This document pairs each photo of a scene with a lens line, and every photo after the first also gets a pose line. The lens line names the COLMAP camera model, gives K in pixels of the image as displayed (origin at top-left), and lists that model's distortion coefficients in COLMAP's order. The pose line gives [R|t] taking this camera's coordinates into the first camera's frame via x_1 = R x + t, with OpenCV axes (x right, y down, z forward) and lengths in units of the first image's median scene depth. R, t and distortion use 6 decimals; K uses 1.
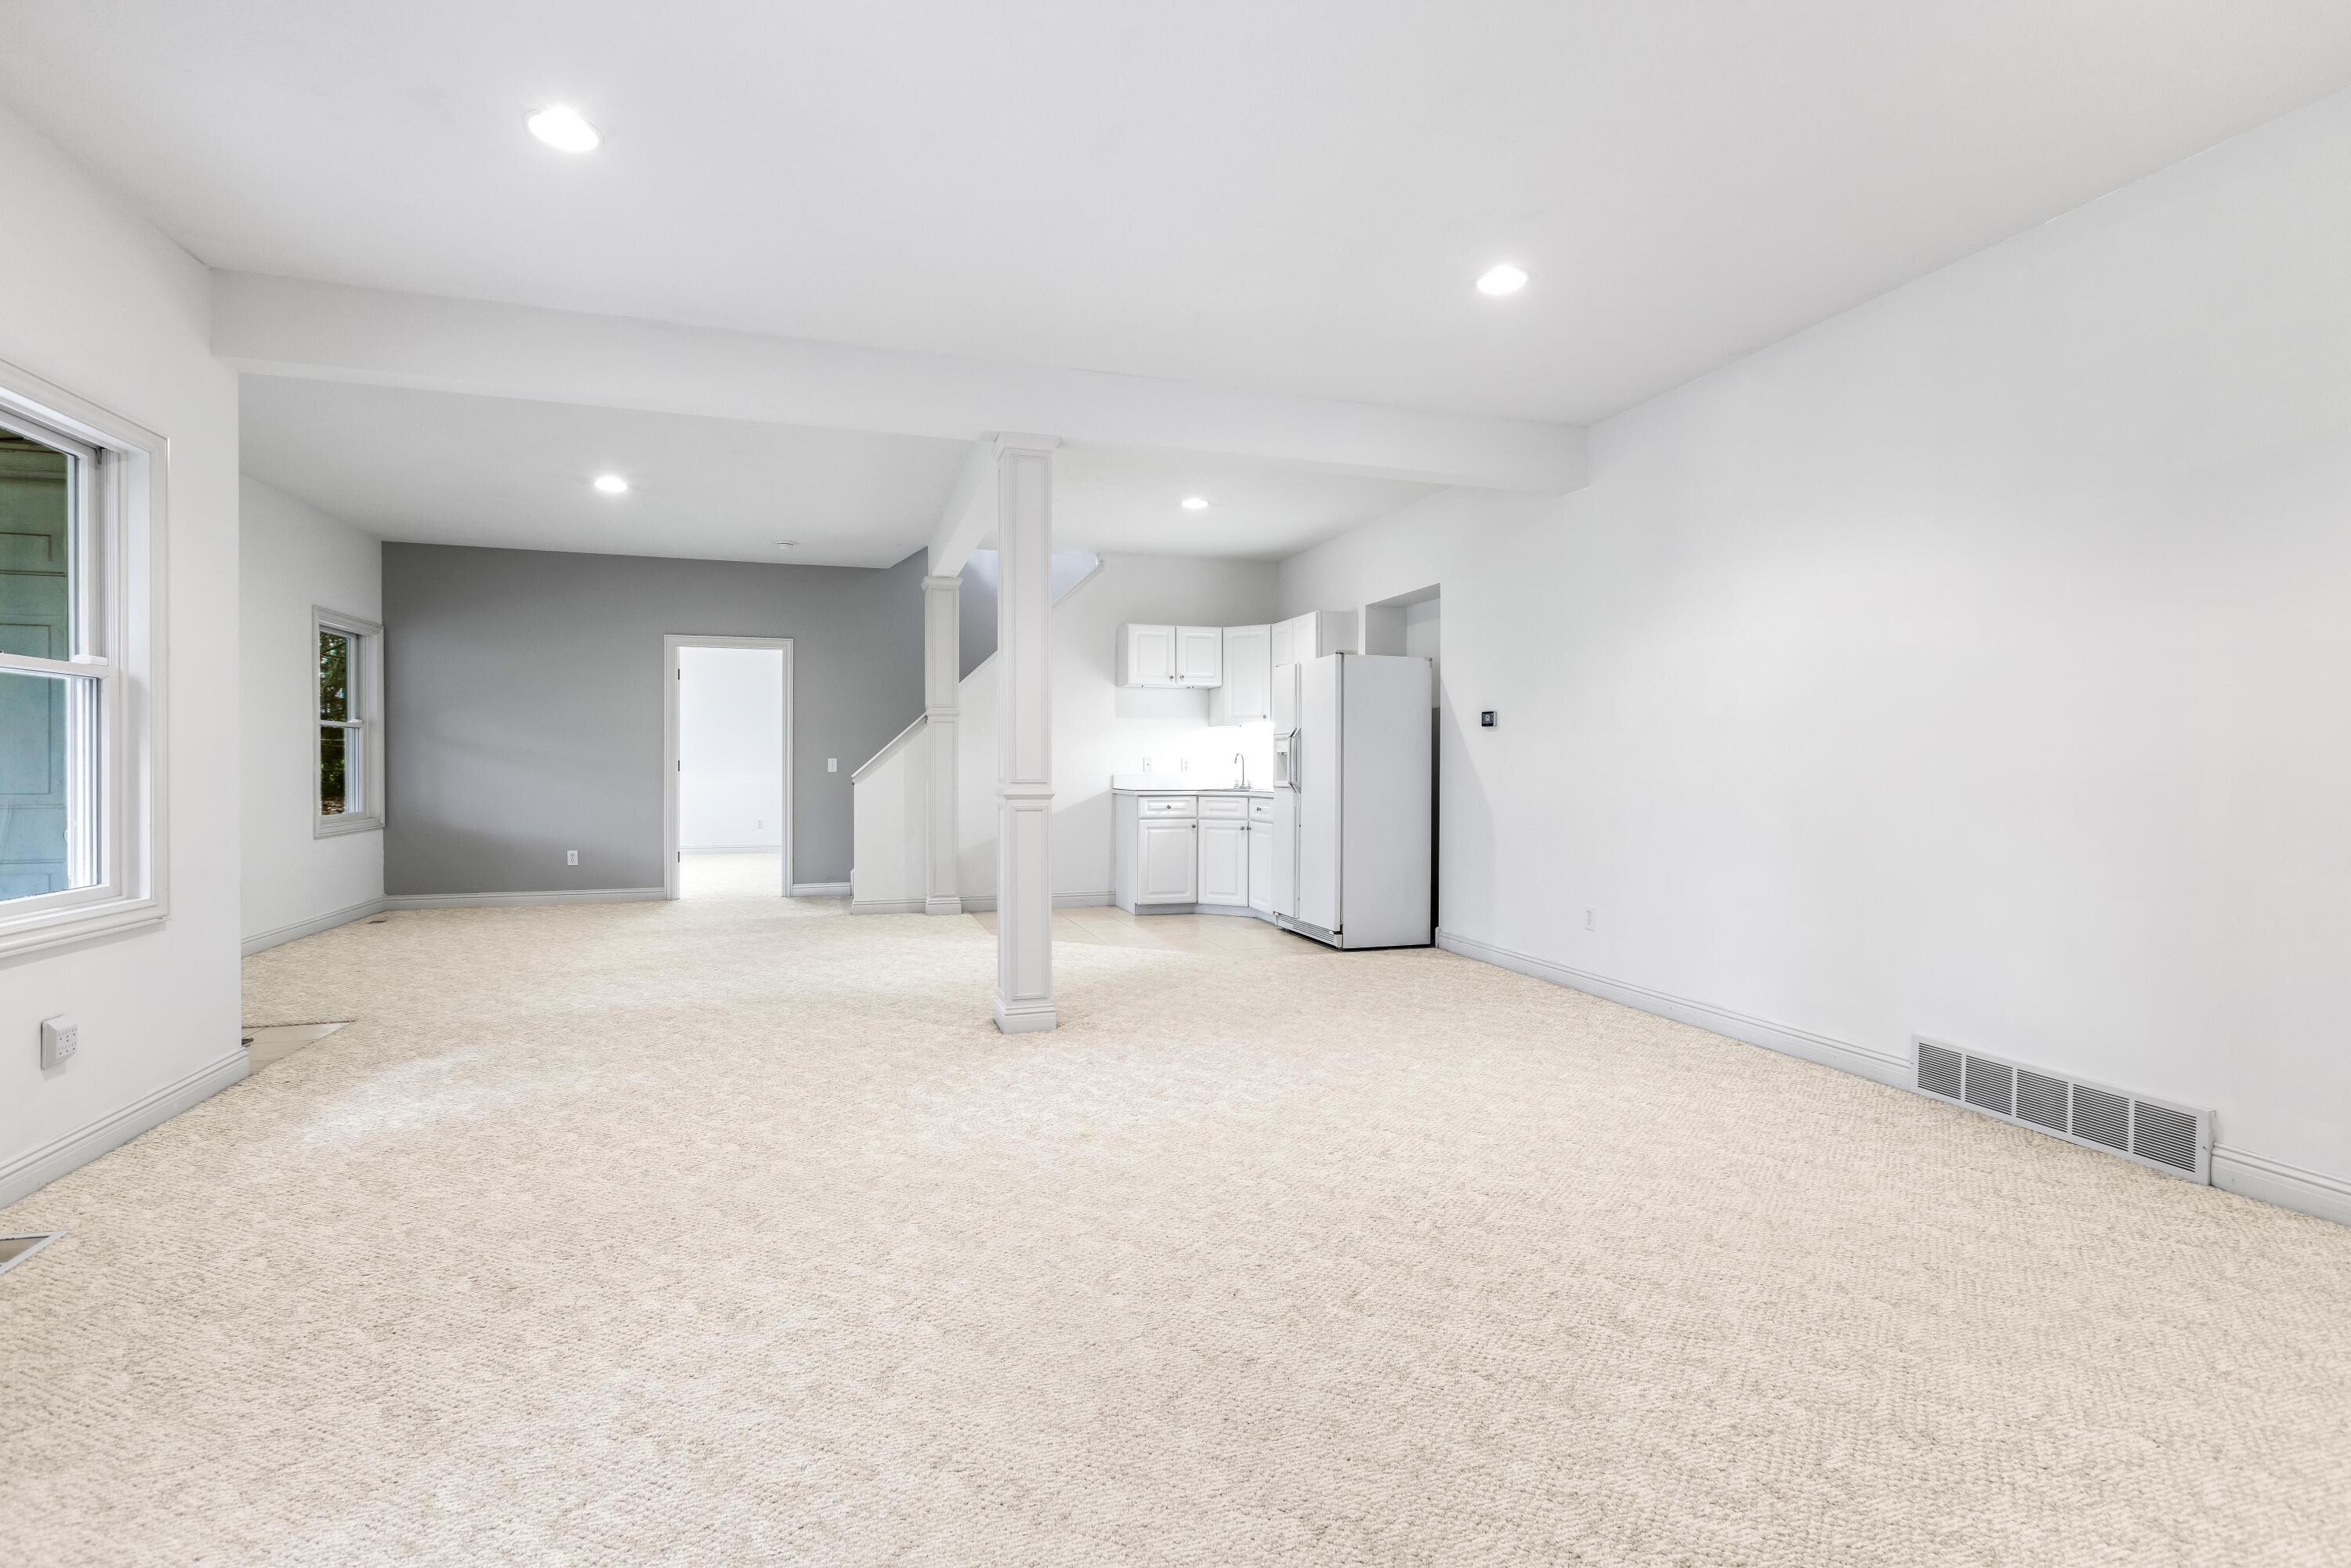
lens RADIAL K [[1037.2, 0, 1163.8], [0, 1037.2, 775.8], [0, 0, 1]] dist [-0.000149, 0.000149]
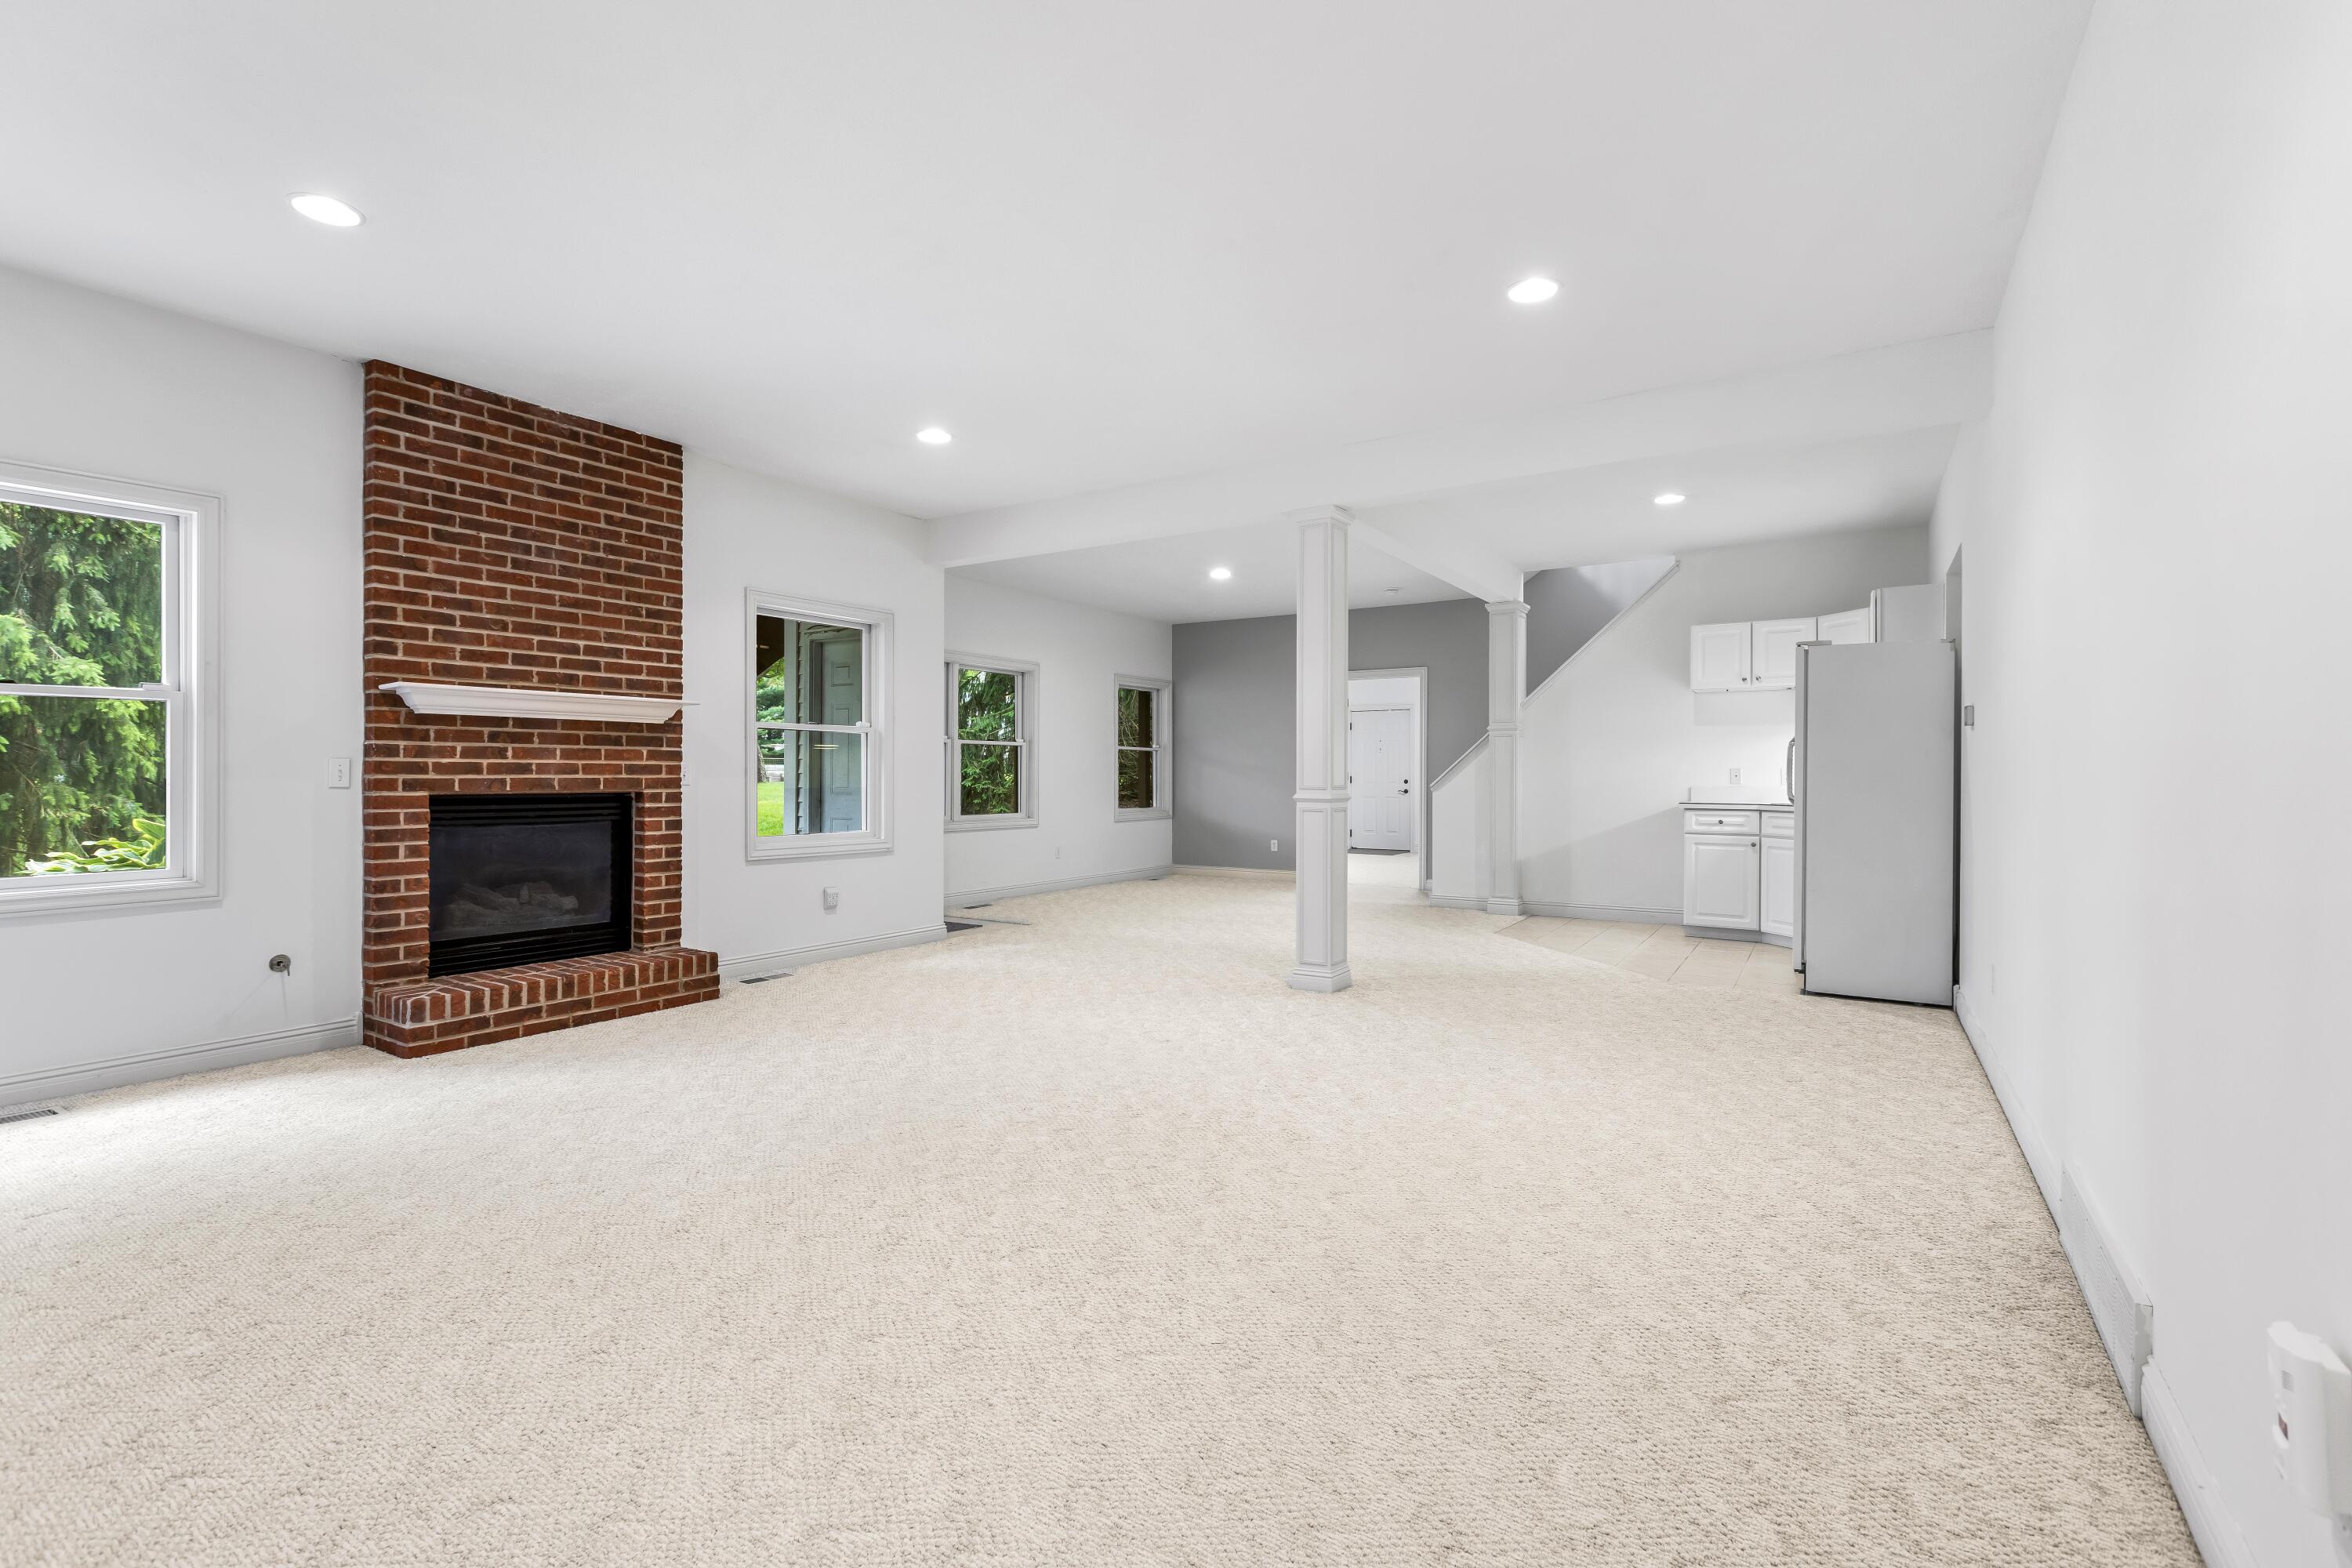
lens RADIAL K [[1037.7, 0, 1175.8], [0, 1037.7, 778.5], [0, 0, 1]] dist [-0.000149, 0.000149]
pose [[0.651152, 0.002664, -0.758942, 0.935096], [-0.009812, 0.999940, -0.004909, 0.002040], [0.758884, 0.010643, 0.651139, 0.093648]]
